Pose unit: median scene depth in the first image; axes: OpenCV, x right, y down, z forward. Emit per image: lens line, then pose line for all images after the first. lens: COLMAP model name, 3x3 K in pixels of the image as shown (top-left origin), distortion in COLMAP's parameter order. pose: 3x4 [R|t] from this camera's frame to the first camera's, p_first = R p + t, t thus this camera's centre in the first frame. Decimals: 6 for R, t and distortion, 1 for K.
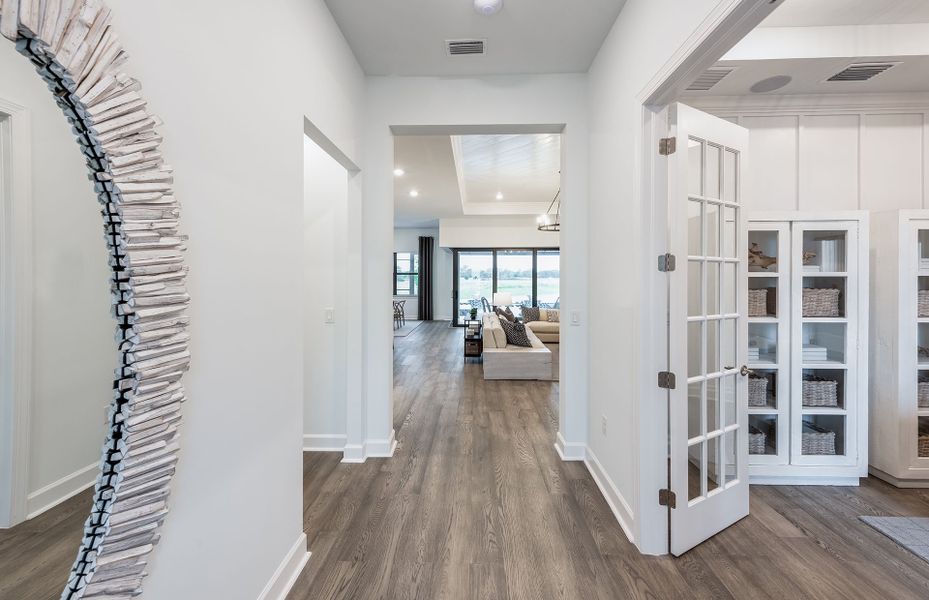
lens RADIAL K [[395.2, 0, 447.7], [0, 395.2, 268.4], [0, 0, 1]] dist [0.003845, -0.000456]
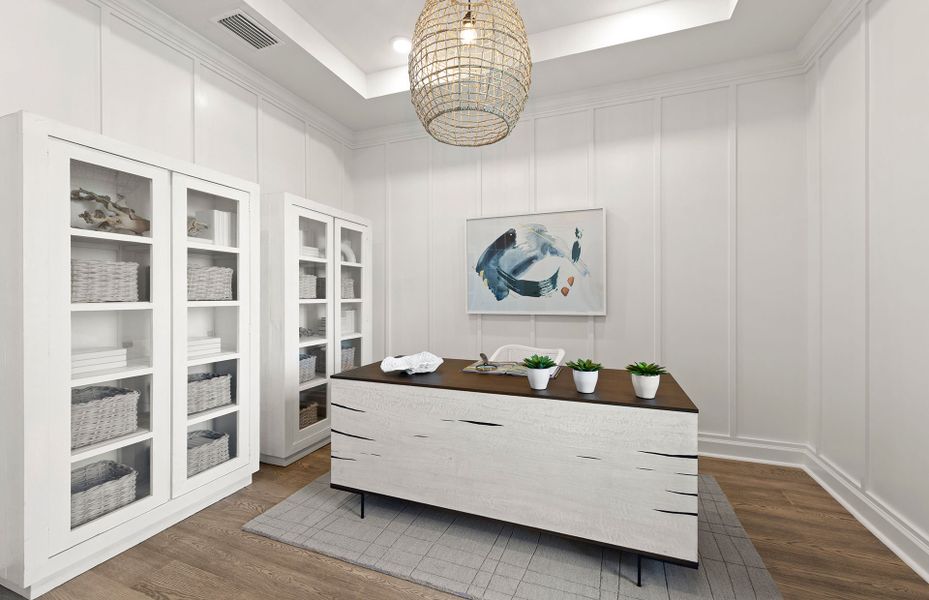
lens RADIAL K [[395.2, 0, 457.1], [0, 395.2, 299.6], [0, 0, 1]] dist [0.003845, -0.000456]
pose [[0.356834, -0.022608, 0.933894, 0.365437], [-0.002633, 0.999679, 0.025207, 0.100947], [-0.934164, -0.011453, 0.356660, 0.238944]]
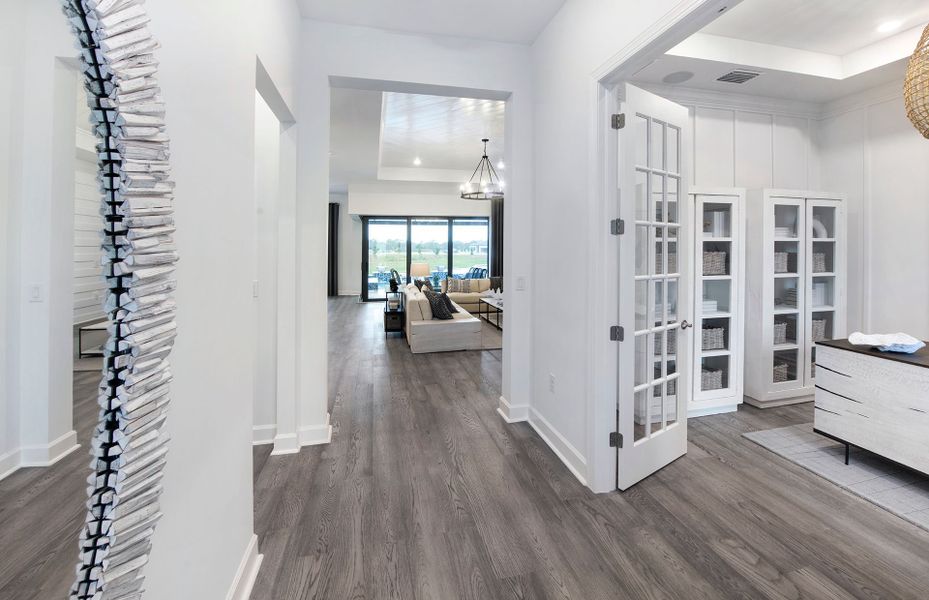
lens RADIAL K [[420.3, 0, 466.1], [0, 420.3, 238.7], [0, 0, 1]] dist [-0.024234, 0.003331]
pose [[0.960609, 0.000581, 0.277903, -0.131876], [-0.000167, 0.999999, -0.001516, 0.014732], [-0.277904, 0.001410, 0.960608, -0.002996]]
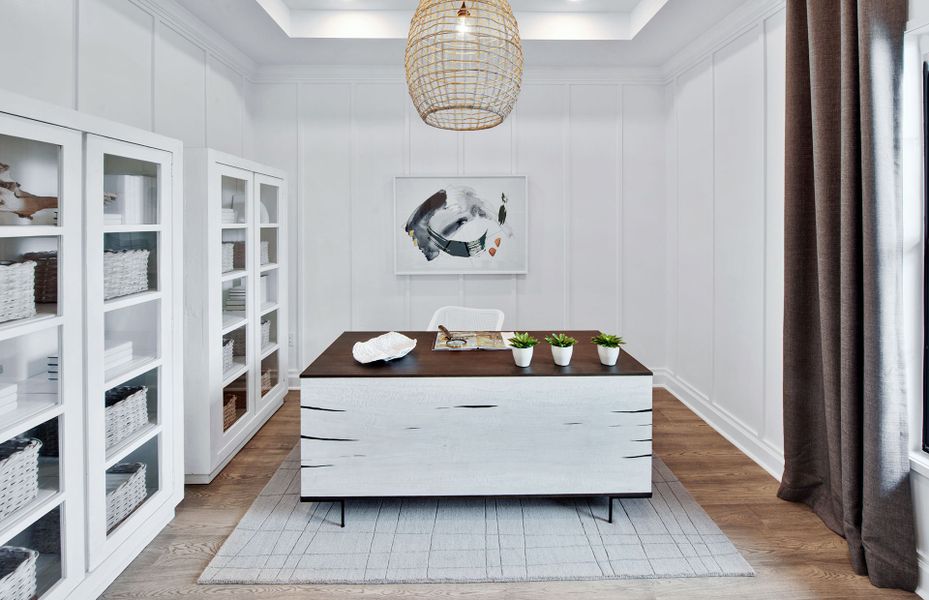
lens RADIAL K [[402.5, 0, 482.1], [0, 402.5, 232.2], [0, 0, 1]] dist [-0.007782, -0.000963]
pose [[-0.039514, -0.027191, 0.998849, 0.298166], [-0.017821, 0.999490, 0.026504, -0.006222], [-0.999060, -0.016753, -0.039978, 0.478071]]
